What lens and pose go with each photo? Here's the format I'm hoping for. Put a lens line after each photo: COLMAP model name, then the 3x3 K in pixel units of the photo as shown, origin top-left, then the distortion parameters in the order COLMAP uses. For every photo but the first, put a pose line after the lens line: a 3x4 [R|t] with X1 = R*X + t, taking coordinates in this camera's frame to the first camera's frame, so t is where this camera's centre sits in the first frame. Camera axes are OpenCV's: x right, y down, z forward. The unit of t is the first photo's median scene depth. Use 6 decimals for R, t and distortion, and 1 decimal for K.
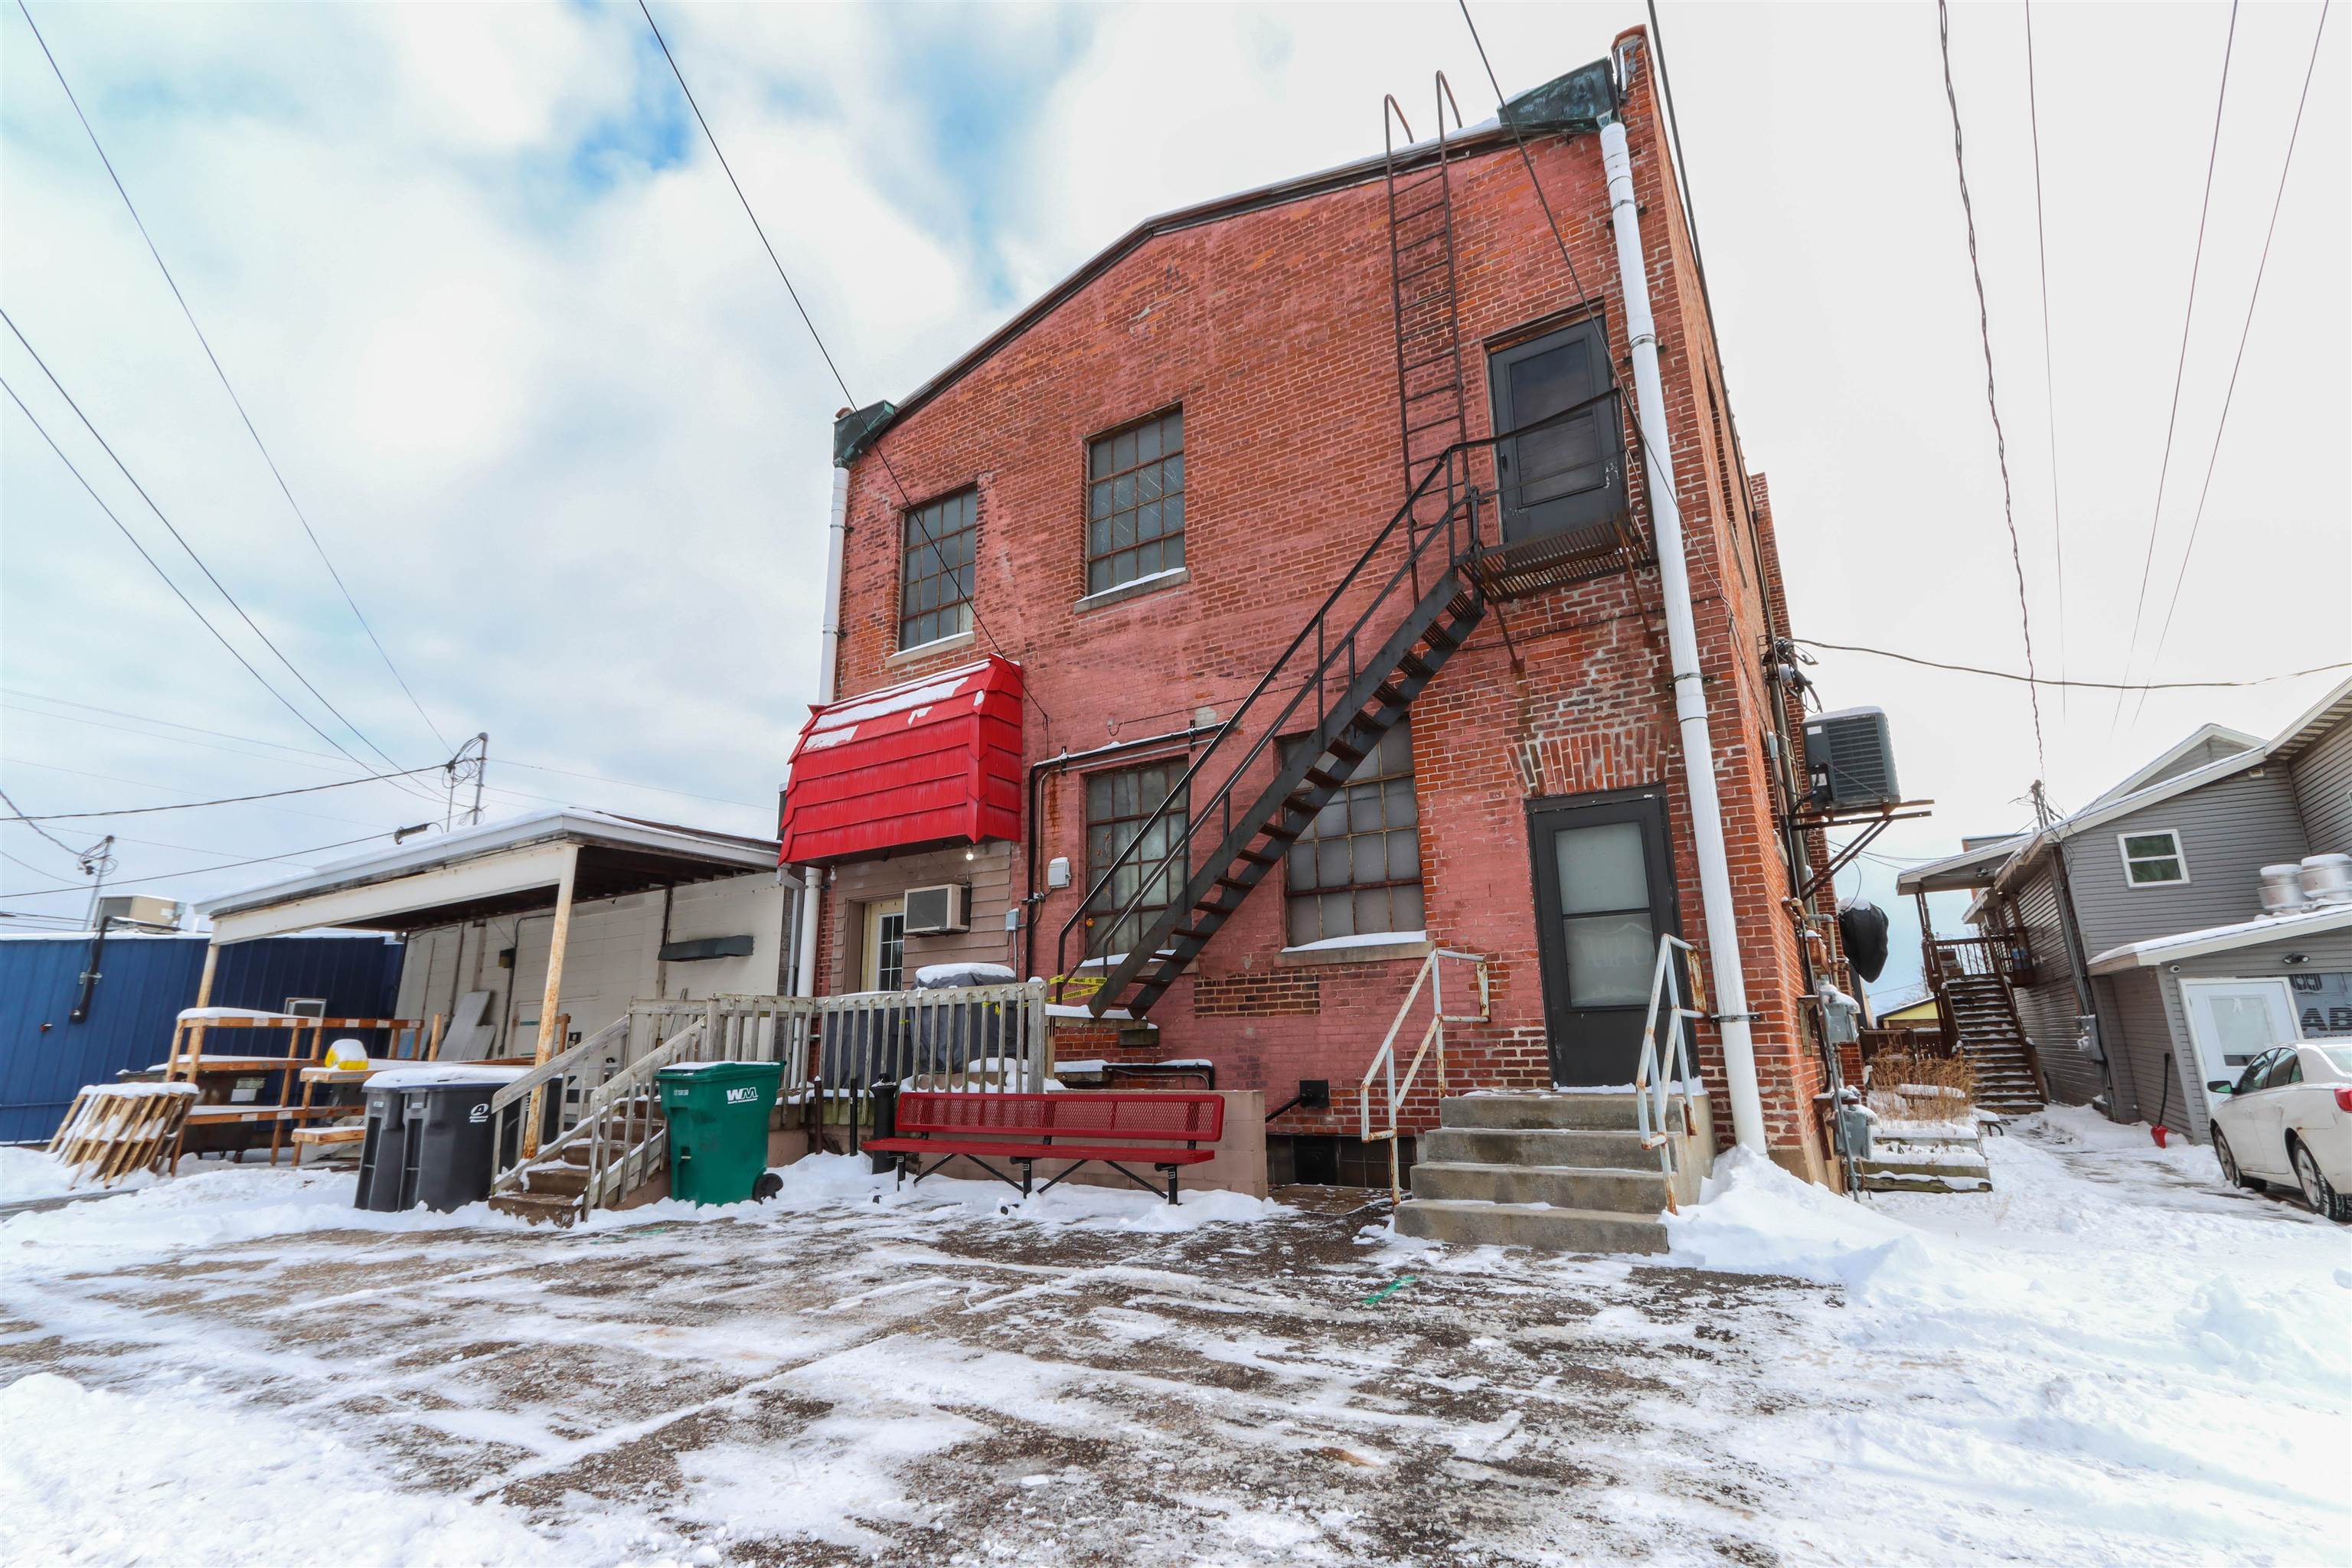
lens RADIAL K [[1076.9, 0, 1173.9], [0, 1076.9, 785.8], [0, 0, 1]] dist [-0.002038, 0.000861]
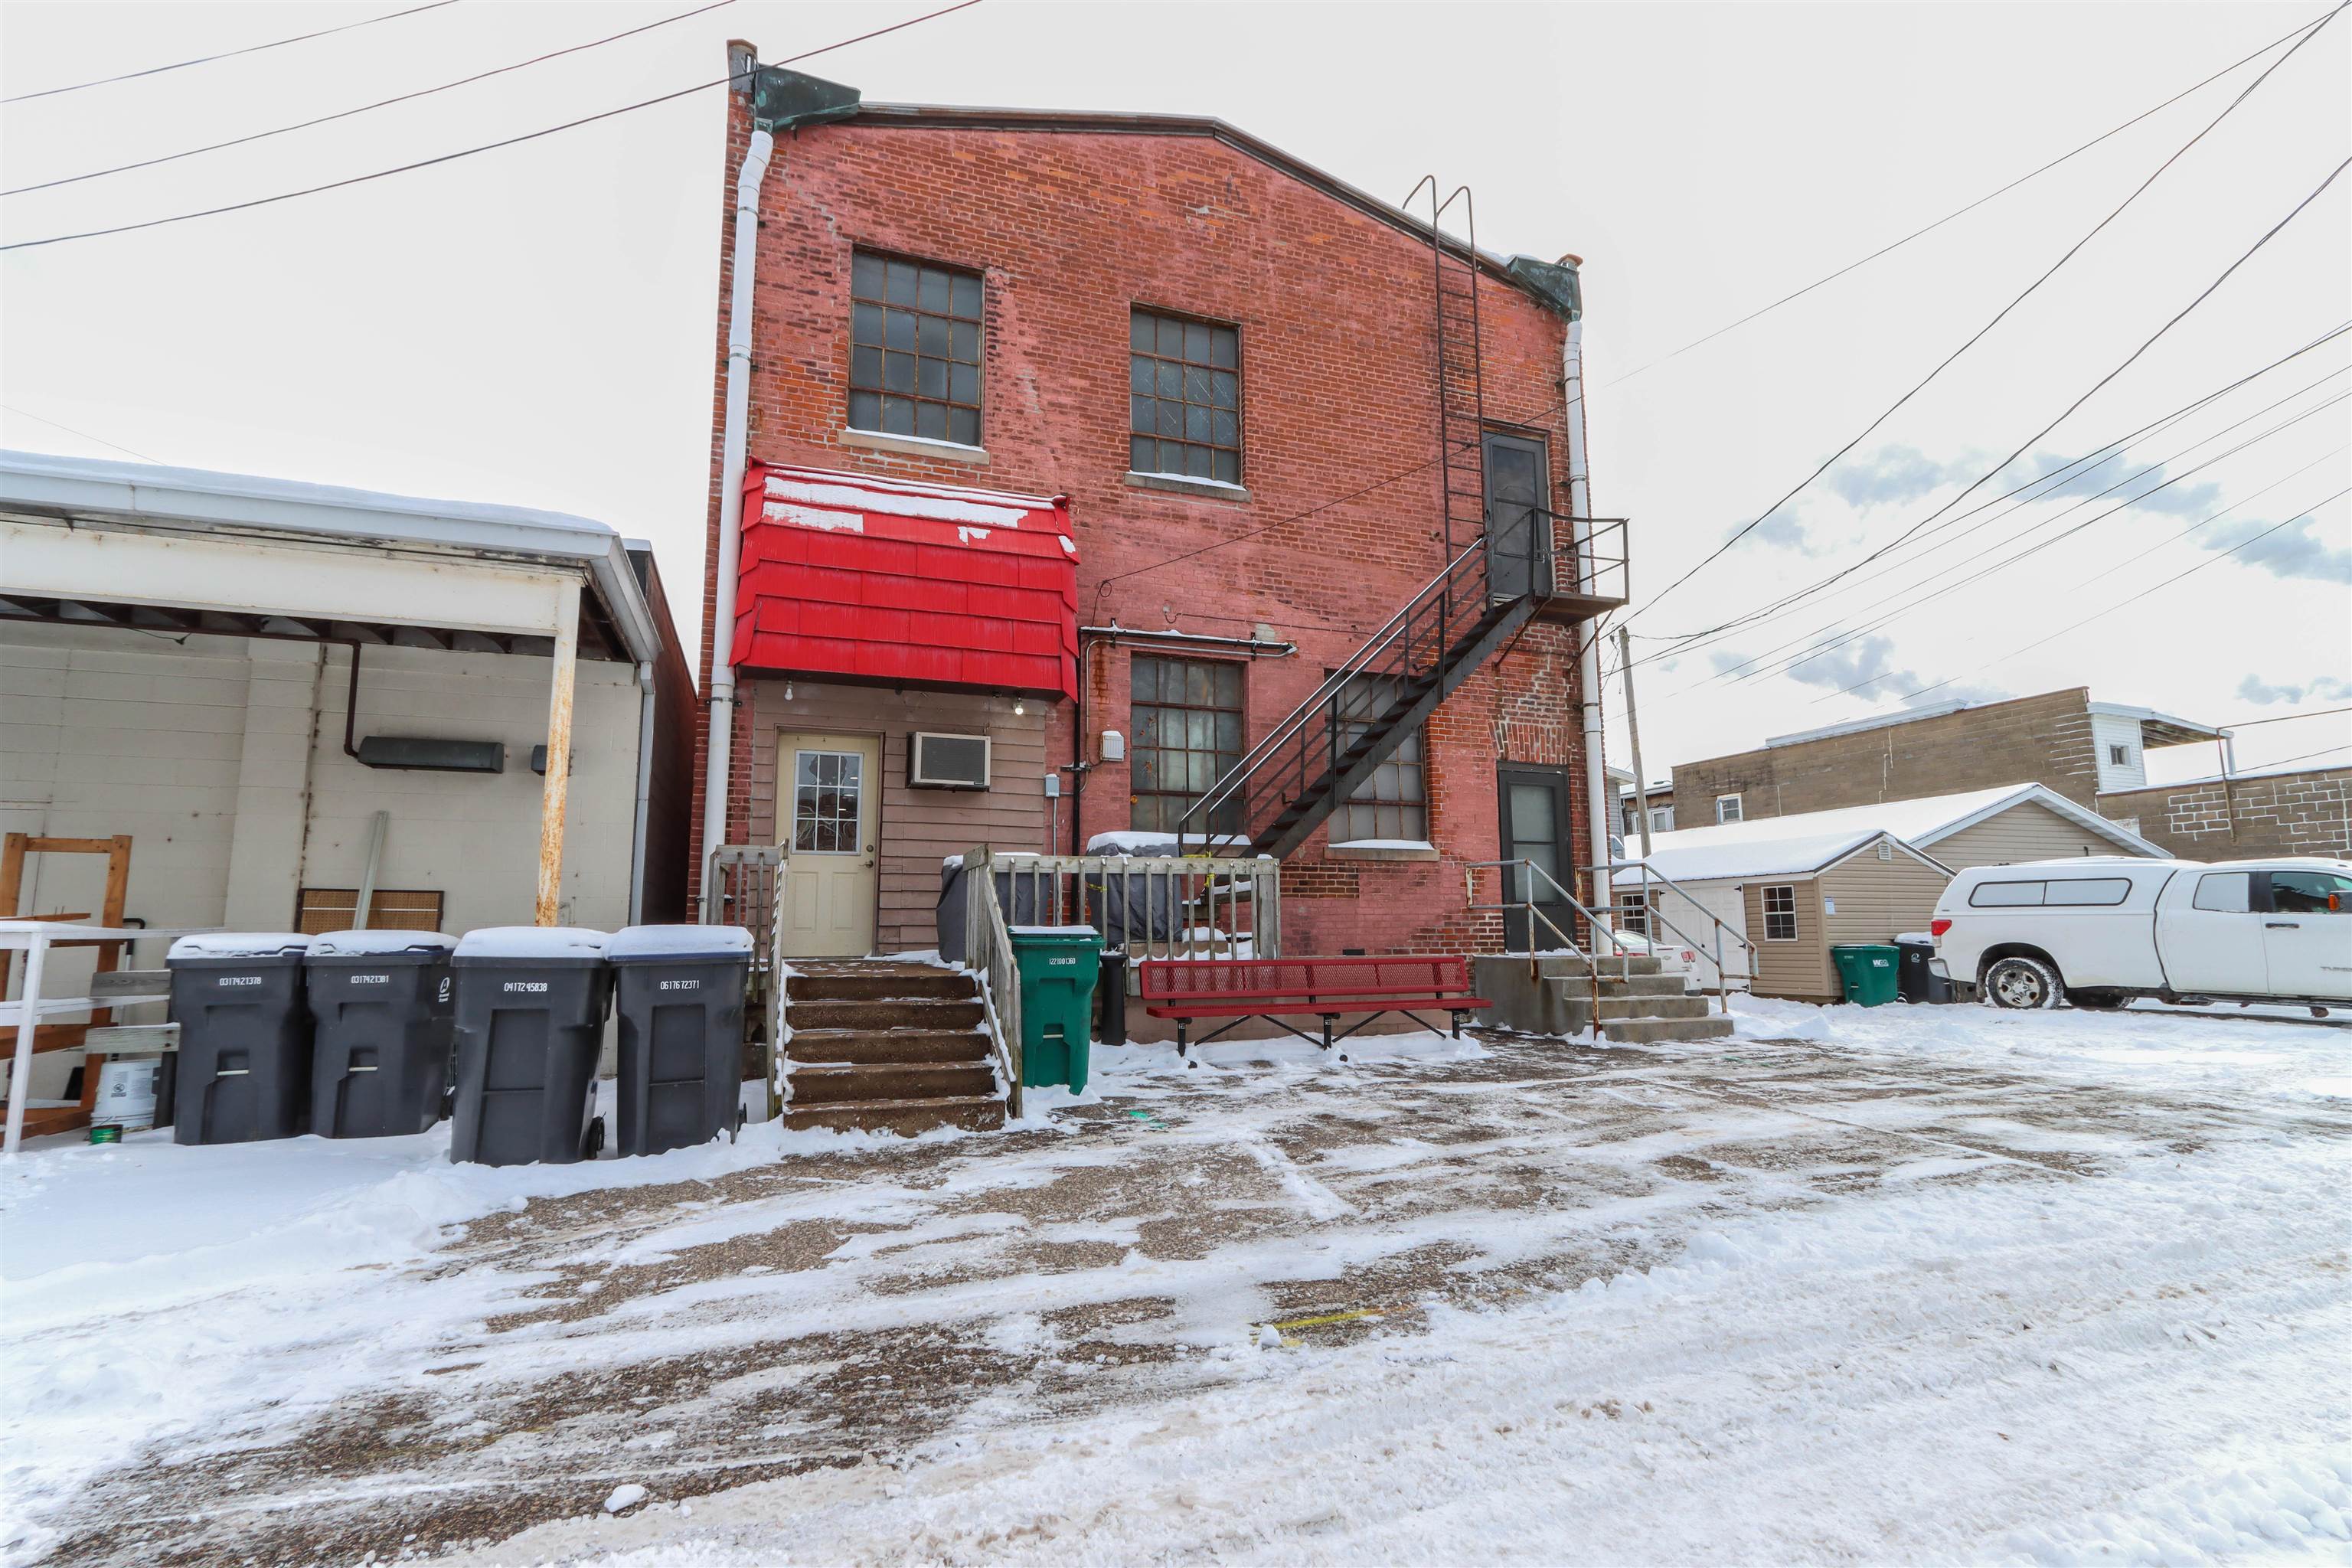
lens RADIAL K [[1076.9, 0, 1171.0], [0, 1076.9, 785.3], [0, 0, 1]] dist [-0.002038, 0.000861]
pose [[0.603258, 0.121560, 0.788228, -0.891016], [-0.200818, 0.979625, 0.002616, 0.107357], [-0.771850, -0.159868, 0.615378, 0.359277]]
